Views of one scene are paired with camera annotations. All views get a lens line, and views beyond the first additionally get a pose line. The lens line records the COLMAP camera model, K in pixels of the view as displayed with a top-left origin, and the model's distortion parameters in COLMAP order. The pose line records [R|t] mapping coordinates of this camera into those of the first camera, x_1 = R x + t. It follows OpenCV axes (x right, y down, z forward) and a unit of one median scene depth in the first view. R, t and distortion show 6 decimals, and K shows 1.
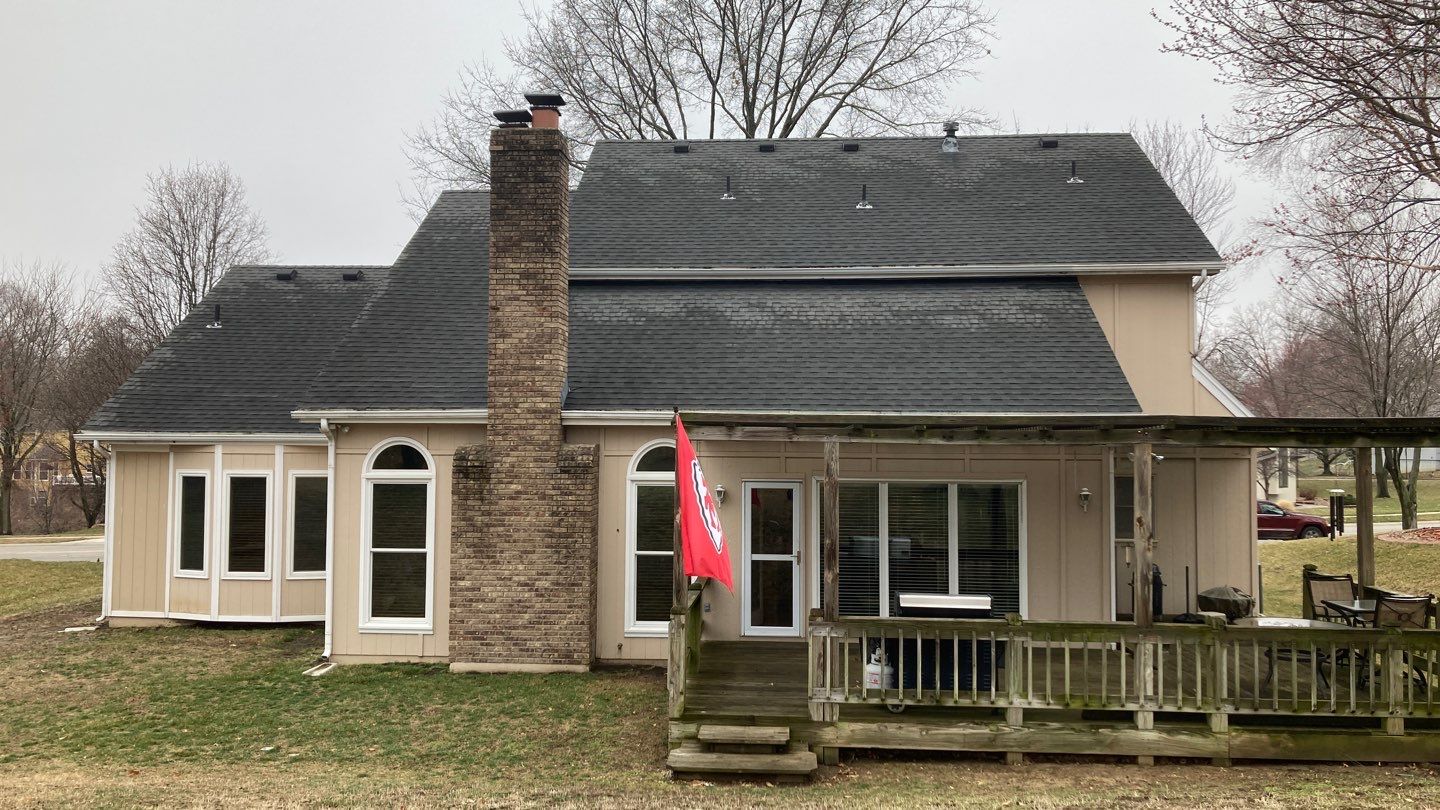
lens RADIAL K [[1174.1, 0, 726.2], [0, 1174.1, 394.9], [0, 0, 1]] dist [0.054023, -0.051520]
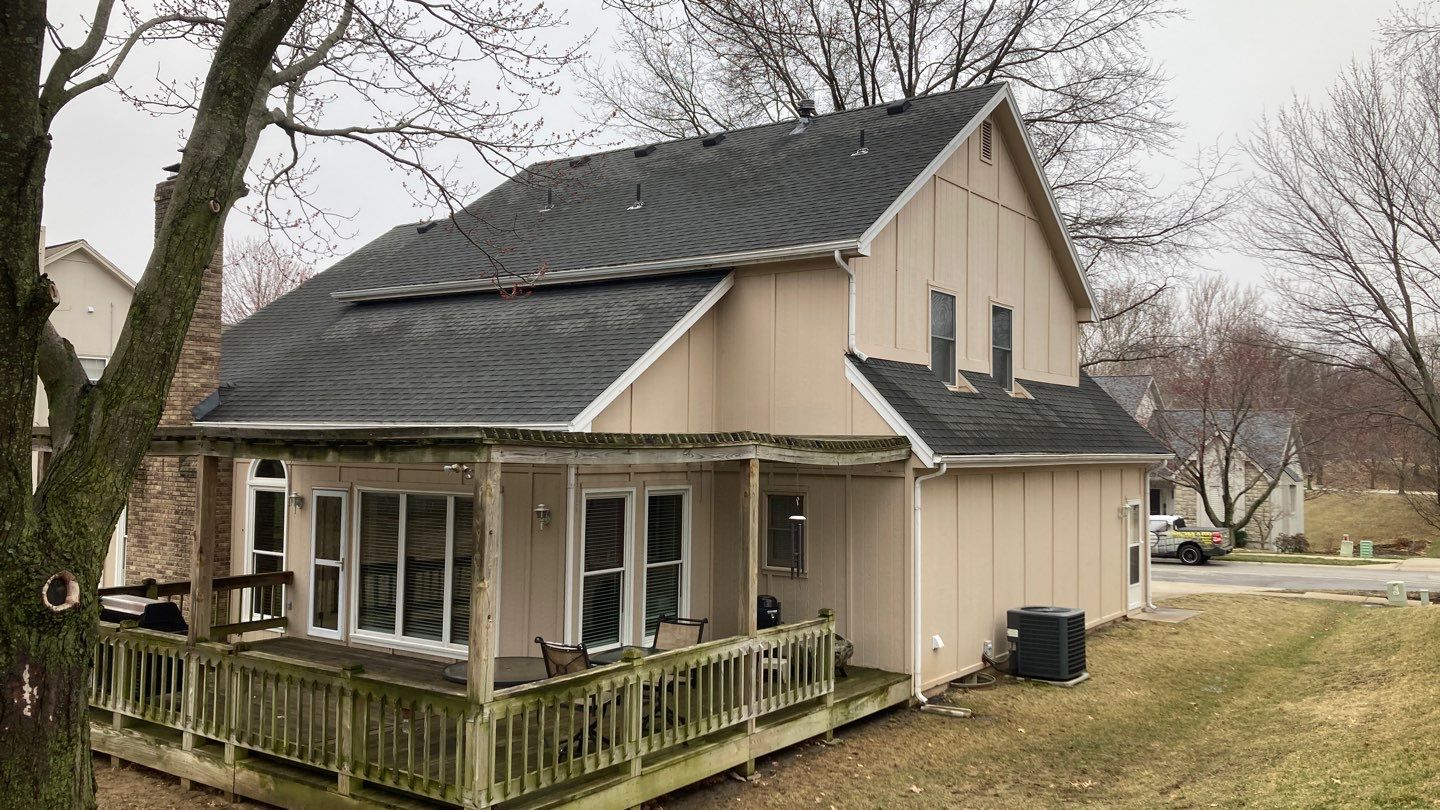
lens RADIAL K [[1174.1, 0, 726.7], [0, 1174.1, 399.1], [0, 0, 1]] dist [0.054023, -0.051520]
pose [[0.847587, -0.012881, -0.530500, 0.894037], [0.008458, 0.999906, -0.010766, 0.008014], [0.530588, 0.004639, 0.847617, 0.298726]]
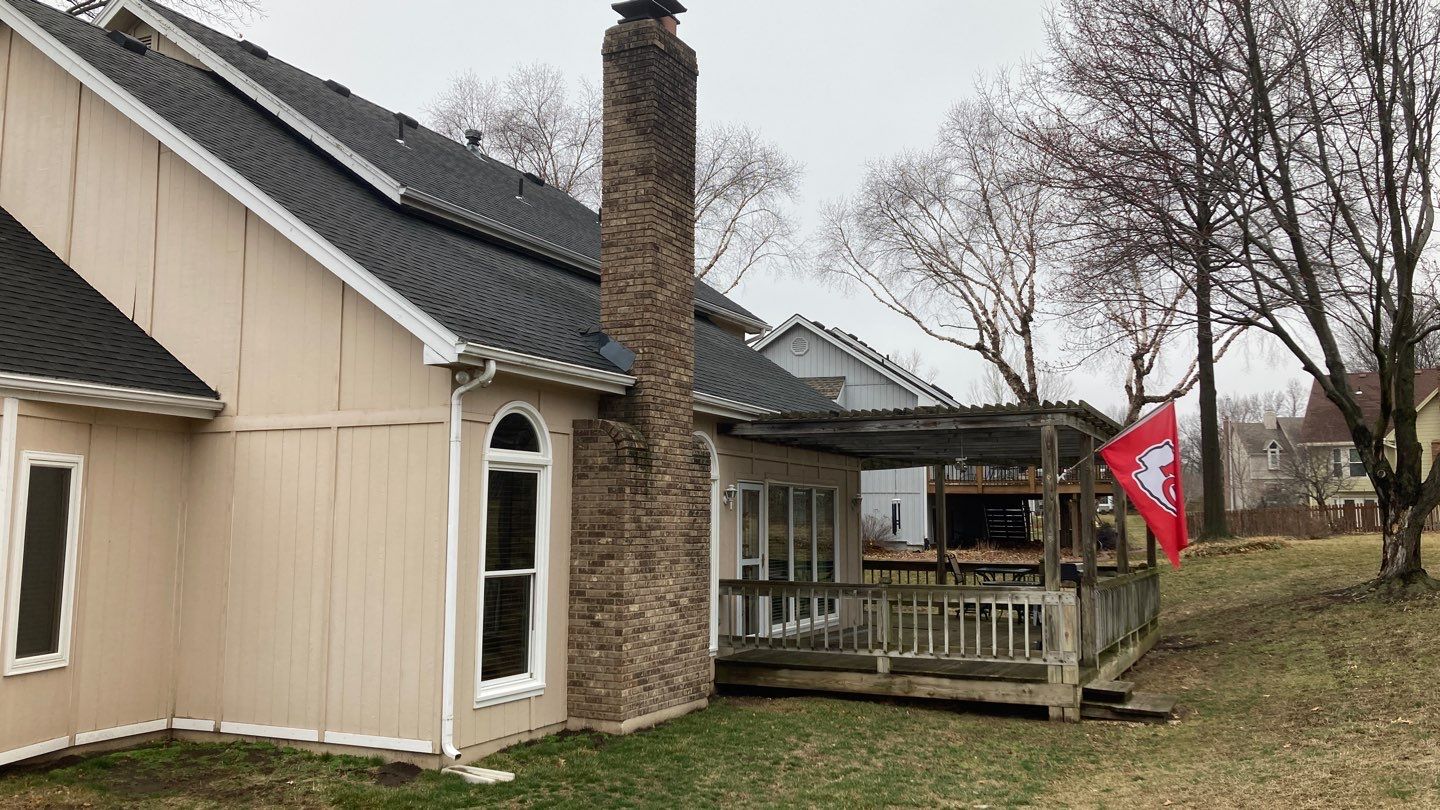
lens RADIAL K [[1174.1, 0, 719.7], [0, 1174.1, 388.2], [0, 0, 1]] dist [0.054023, -0.051520]
pose [[0.372755, 0.100703, 0.922449, -0.869156], [-0.041581, 0.994908, -0.091810, 0.086534], [-0.926998, -0.004134, 0.375044, 0.659804]]
